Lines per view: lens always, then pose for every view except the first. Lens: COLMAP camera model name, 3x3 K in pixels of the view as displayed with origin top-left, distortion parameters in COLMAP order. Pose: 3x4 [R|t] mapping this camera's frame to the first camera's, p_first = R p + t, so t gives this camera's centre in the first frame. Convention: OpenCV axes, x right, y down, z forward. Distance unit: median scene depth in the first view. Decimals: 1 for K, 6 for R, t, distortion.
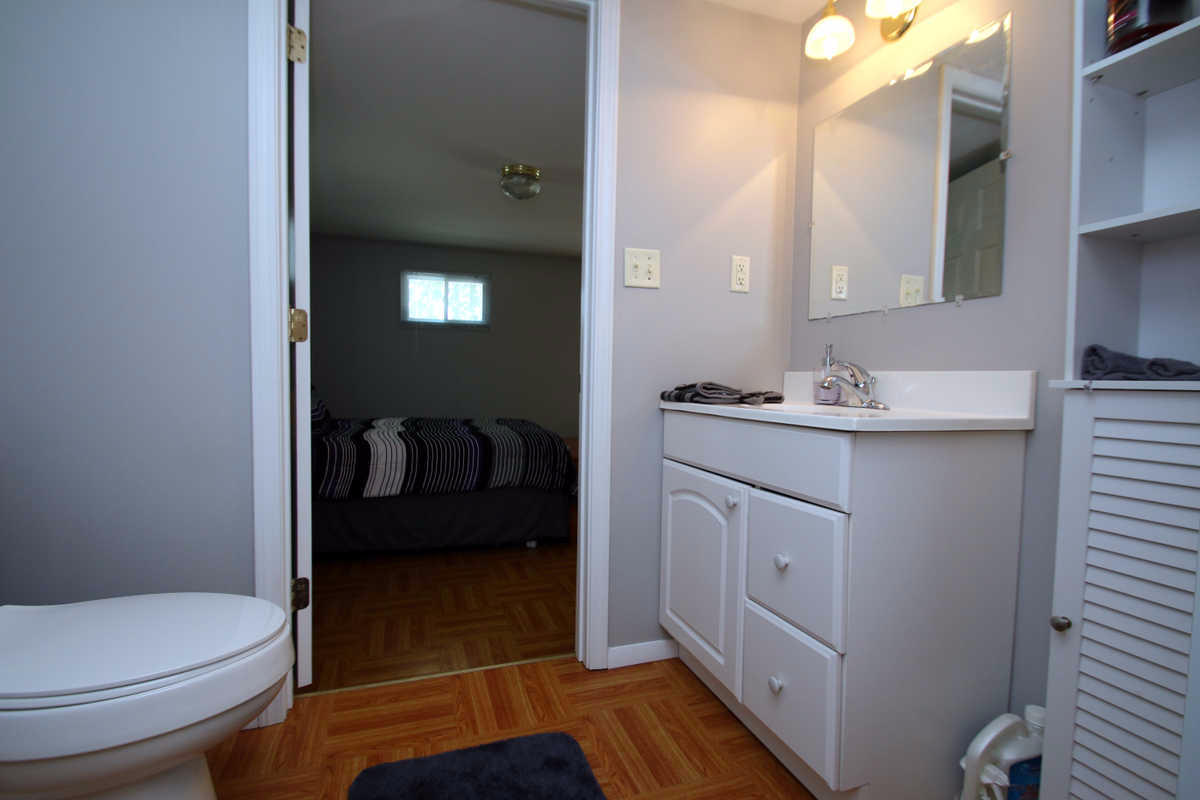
lens RADIAL K [[555.8, 0, 600.0], [0, 555.8, 400.0], [0, 0, 1]] dist [0.000704, 0.000006]
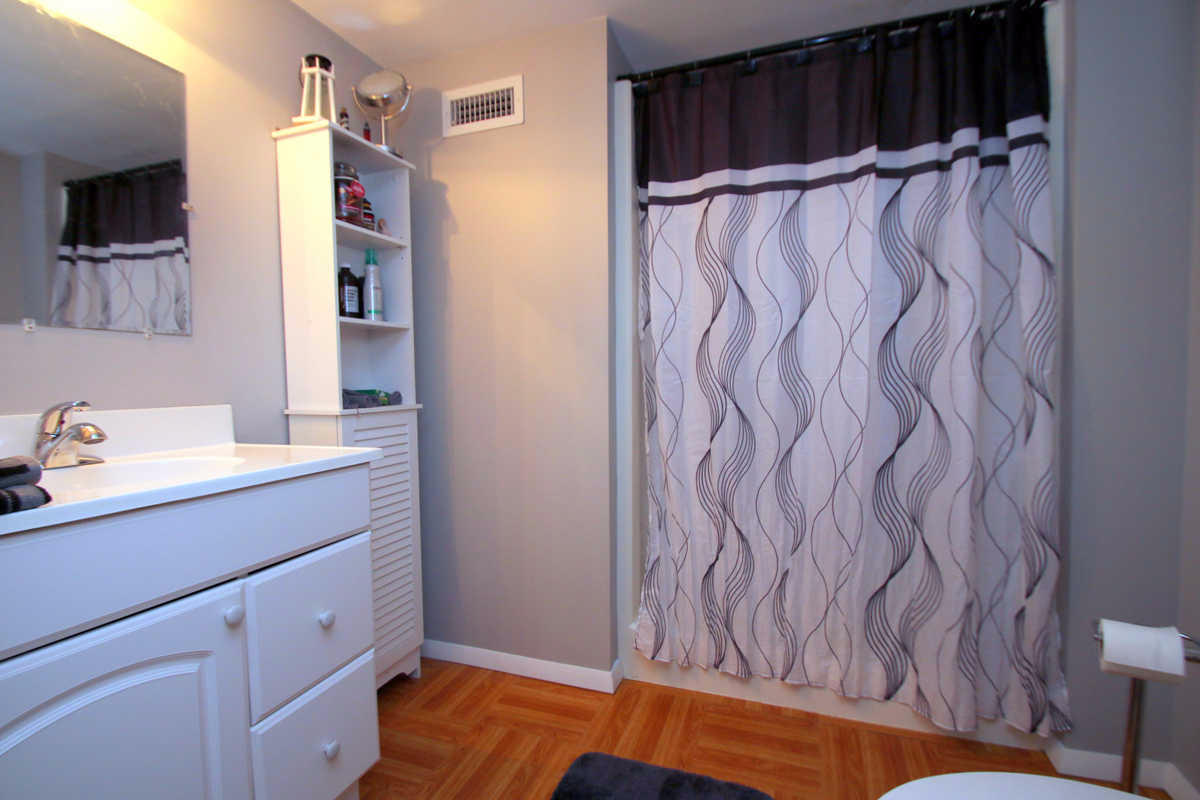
lens RADIAL K [[555.8, 0, 600.0], [0, 555.8, 400.0], [0, 0, 1]] dist [0.000704, 0.000006]
pose [[-0.768750, -0.035075, 0.638587, -0.592144], [0.021438, 0.996521, 0.080542, -0.136422], [-0.639190, 0.075606, -0.765324, 1.347869]]
